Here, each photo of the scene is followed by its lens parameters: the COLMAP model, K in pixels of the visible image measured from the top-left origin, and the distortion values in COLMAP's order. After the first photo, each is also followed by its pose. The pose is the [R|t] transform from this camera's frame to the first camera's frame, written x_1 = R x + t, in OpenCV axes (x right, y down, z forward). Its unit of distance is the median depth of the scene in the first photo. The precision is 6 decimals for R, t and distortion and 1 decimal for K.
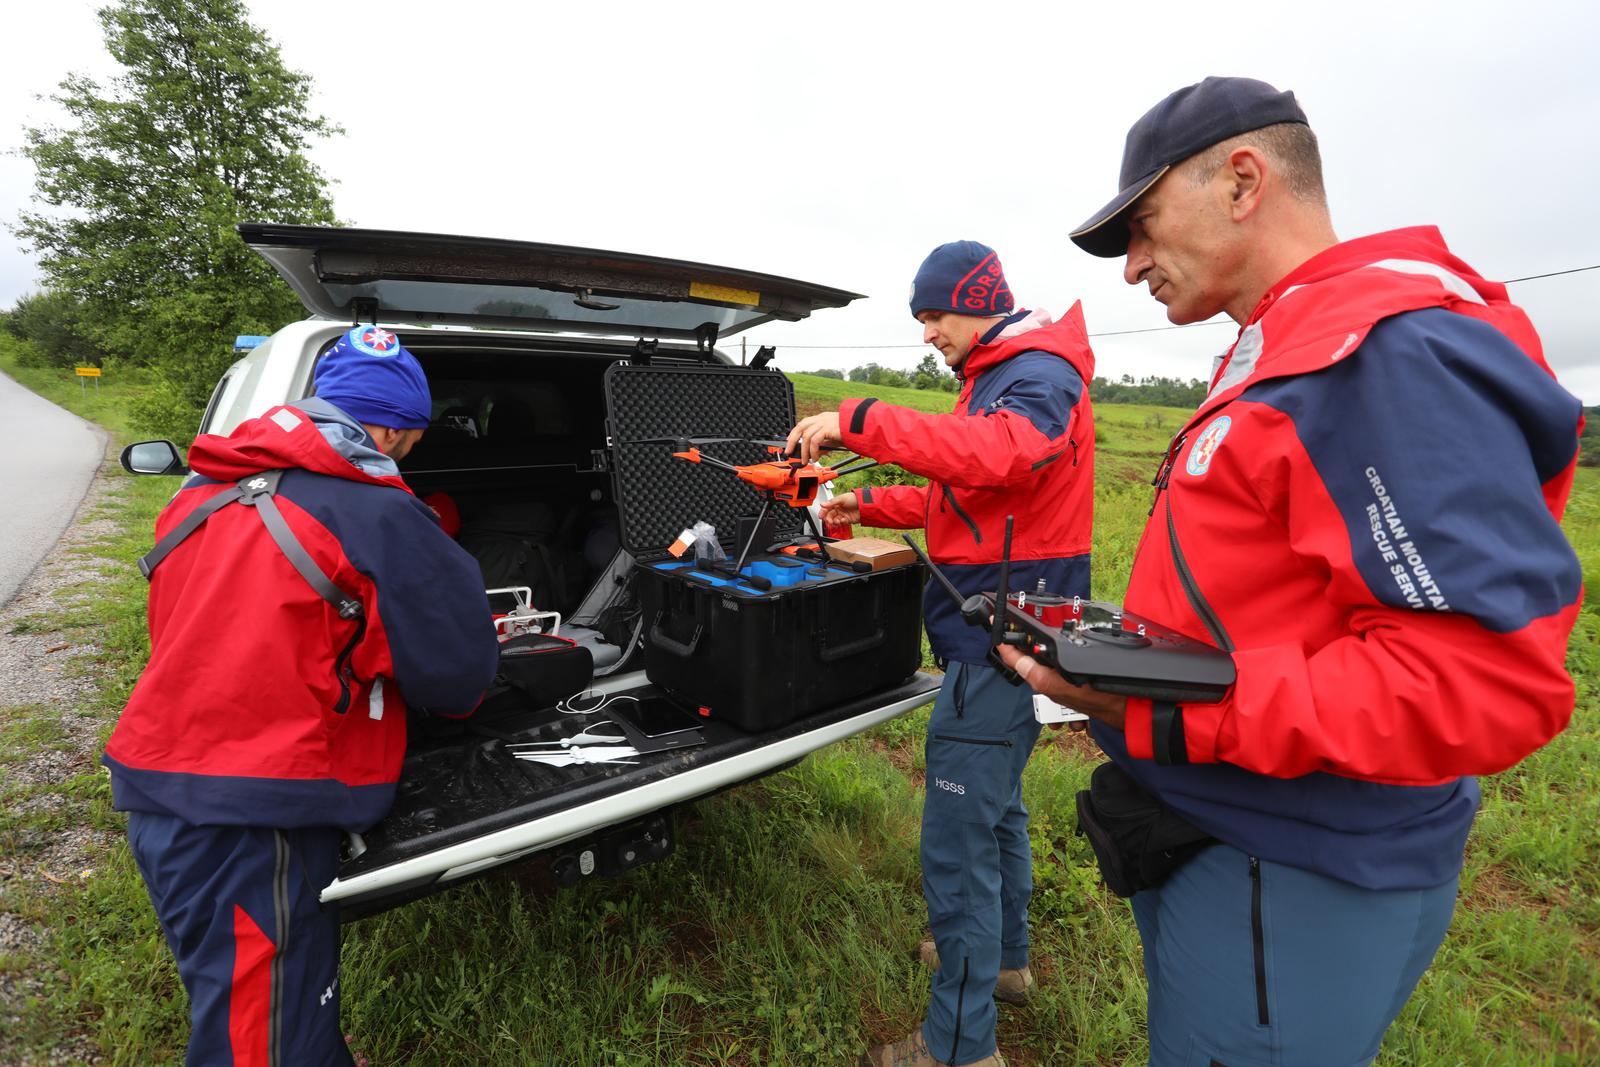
lens RADIAL K [[780.8, 0, 800.0], [0, 780.8, 533.5], [0, 0, 1]] dist [-0.044598, 0.015097]
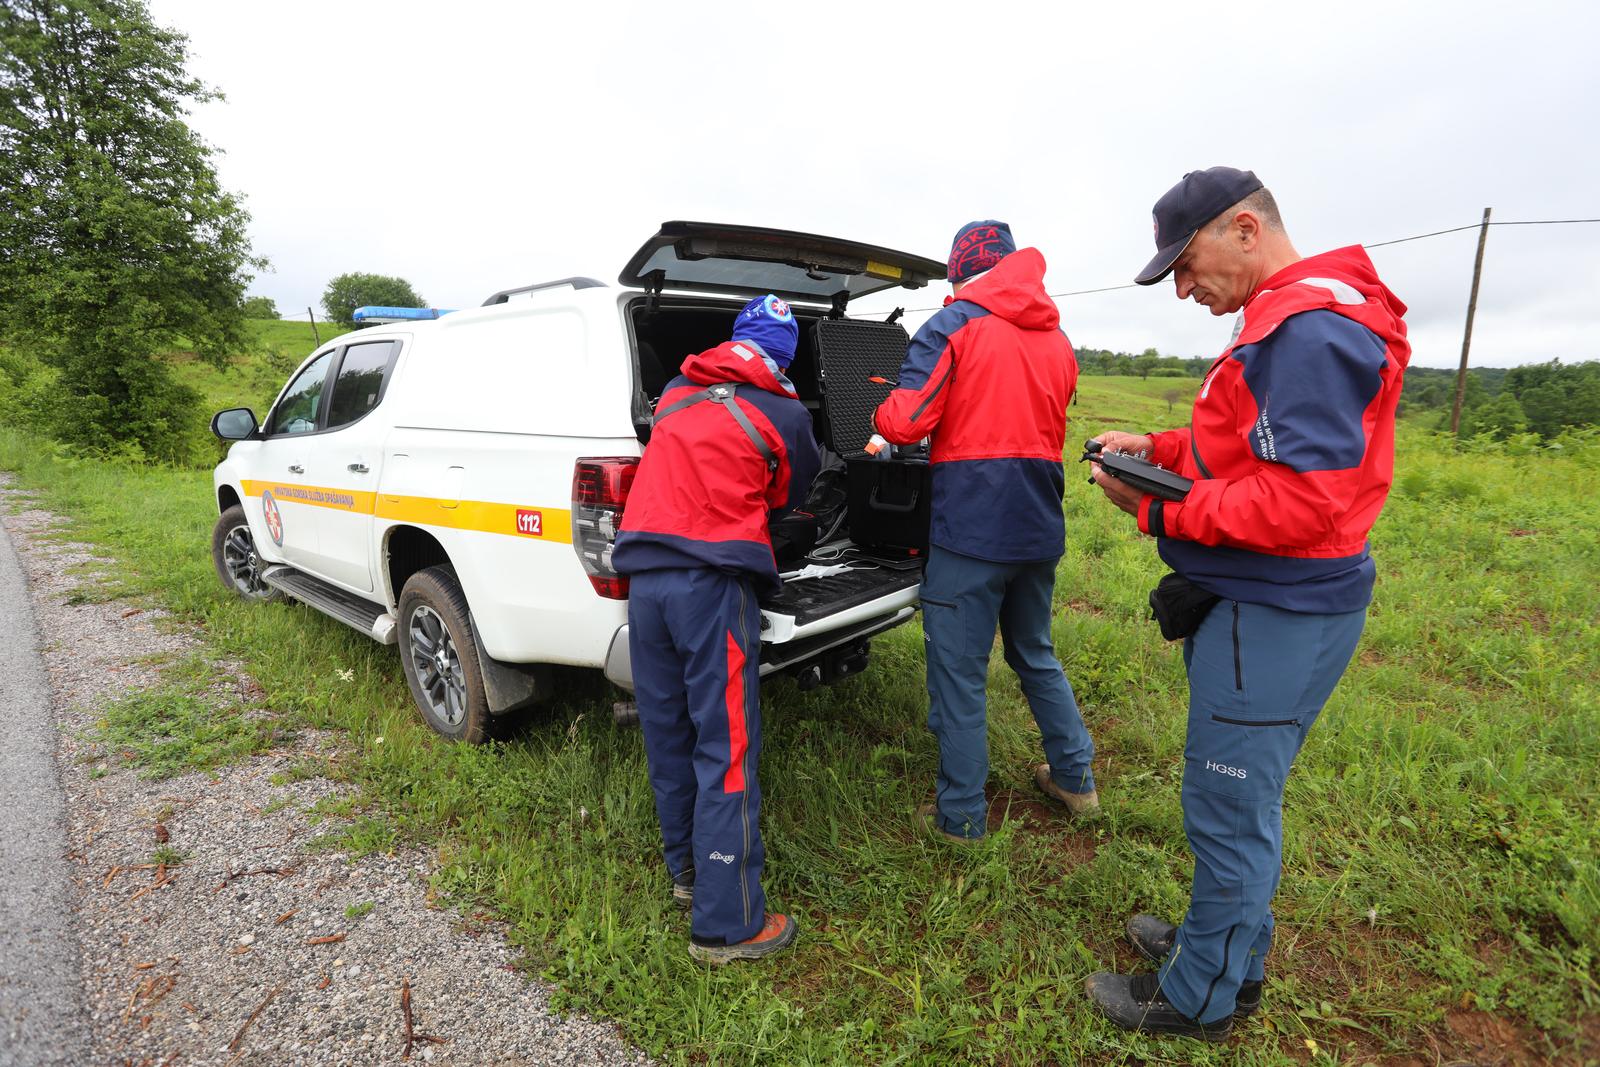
lens RADIAL K [[795.5, 0, 800.0], [0, 795.5, 533.5], [0, 0, 1]] dist [-0.043728, 0.016776]
pose [[0.985255, -0.056007, 0.161665, -0.506582], [0.052092, 0.998240, 0.028359, 0.128329], [-0.162968, -0.019519, 0.986438, -0.430974]]
